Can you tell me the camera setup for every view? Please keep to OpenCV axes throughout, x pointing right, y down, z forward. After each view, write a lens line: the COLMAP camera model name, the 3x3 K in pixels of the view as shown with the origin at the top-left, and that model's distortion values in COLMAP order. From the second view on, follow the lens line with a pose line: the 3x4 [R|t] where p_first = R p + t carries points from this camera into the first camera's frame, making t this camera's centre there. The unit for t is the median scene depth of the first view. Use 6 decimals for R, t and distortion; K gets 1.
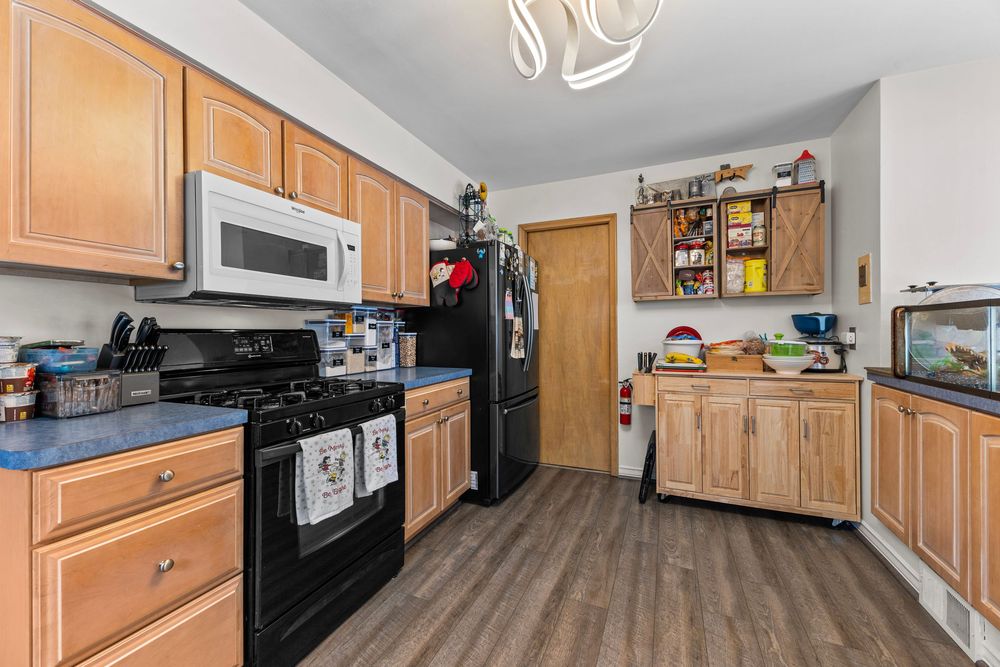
lens RADIAL K [[393.5, 0, 500.0], [0, 393.5, 333.5], [0, 0, 1]] dist [0.000678, -0.000153]
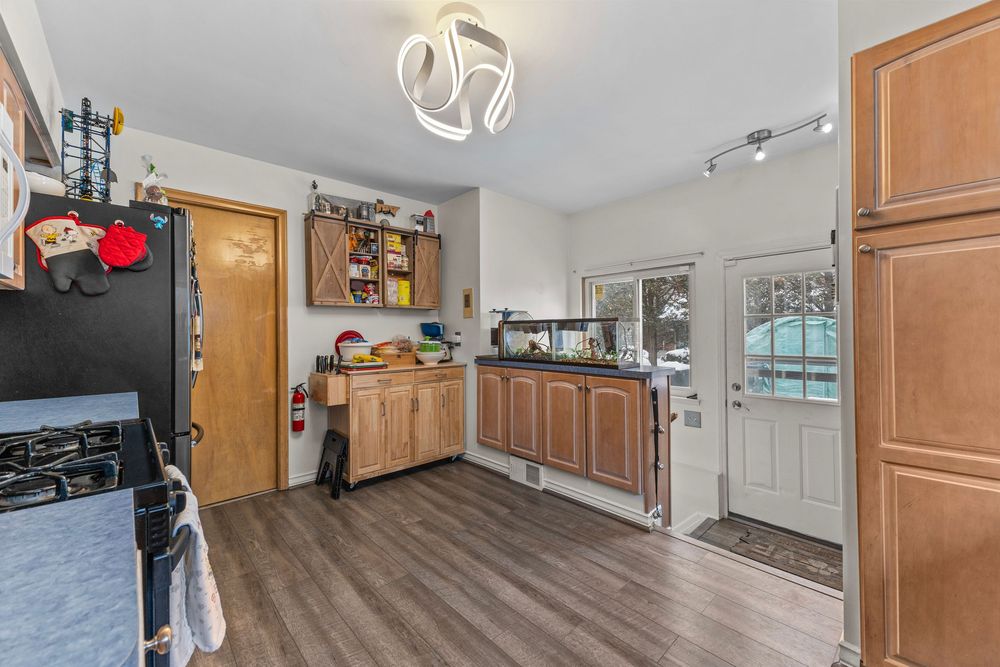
lens RADIAL K [[393.5, 0, 500.0], [0, 393.5, 333.5], [0, 0, 1]] dist [0.000678, -0.000153]
pose [[0.403977, 0.002253, 0.914767, -0.447338], [0.009389, 0.999934, -0.006609, 0.001700], [-0.914721, 0.011259, 0.403929, 0.183027]]
